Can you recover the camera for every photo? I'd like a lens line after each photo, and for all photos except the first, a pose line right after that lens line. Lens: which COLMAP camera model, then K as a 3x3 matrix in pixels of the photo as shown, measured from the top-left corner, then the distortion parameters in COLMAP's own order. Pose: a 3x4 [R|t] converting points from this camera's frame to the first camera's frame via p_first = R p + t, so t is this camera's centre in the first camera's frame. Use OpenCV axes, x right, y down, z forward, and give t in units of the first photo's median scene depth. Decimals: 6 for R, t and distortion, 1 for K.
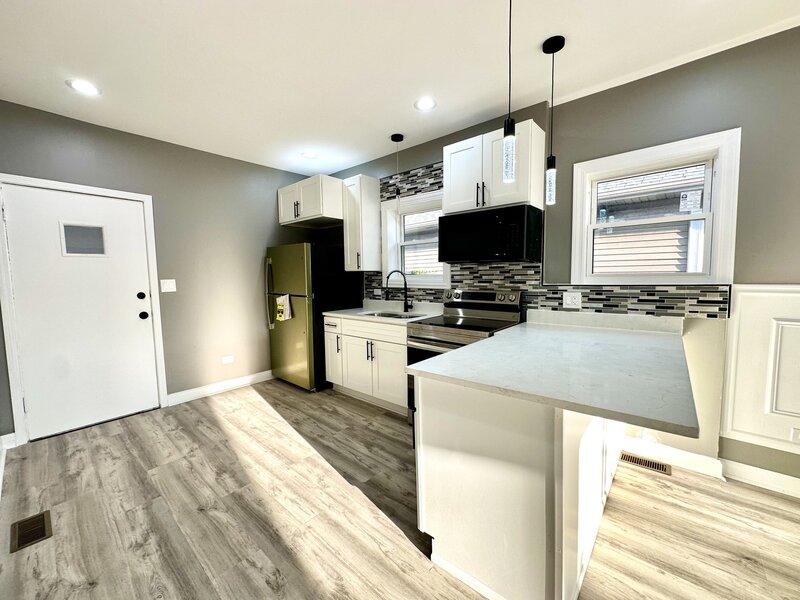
lens RADIAL K [[317.8, 0, 400.2], [0, 317.8, 298.5], [0, 0, 1]] dist [-0.004372, 0.001214]
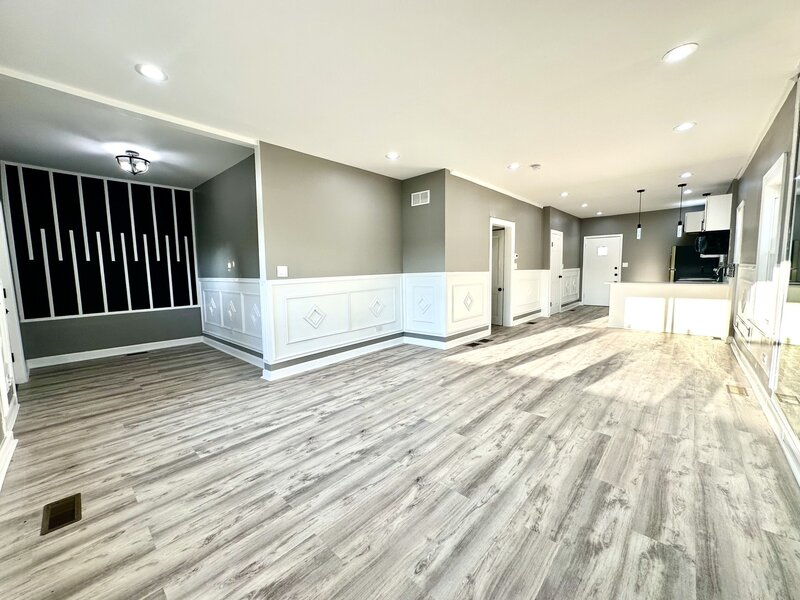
lens RADIAL K [[317.8, 0, 400.7], [0, 317.8, 305.4], [0, 0, 1]] dist [-0.004372, 0.001214]
pose [[-0.028282, 0.127035, -0.991495, 2.203872], [-0.055306, 0.990173, 0.128444, 0.066334], [0.998069, 0.058468, -0.020978, -0.920700]]
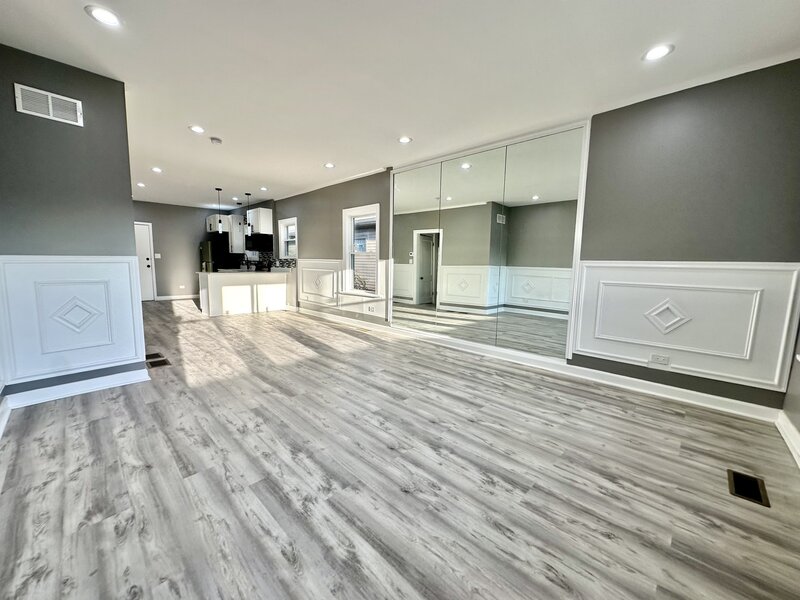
lens RADIAL K [[317.8, 0, 399.5], [0, 317.8, 300.9], [0, 0, 1]] dist [-0.004372, 0.001214]
pose [[0.997681, 0.039912, -0.055127, 1.519565], [-0.037549, 0.998358, 0.043264, 0.151838], [0.056763, -0.041094, 0.997542, -1.627738]]
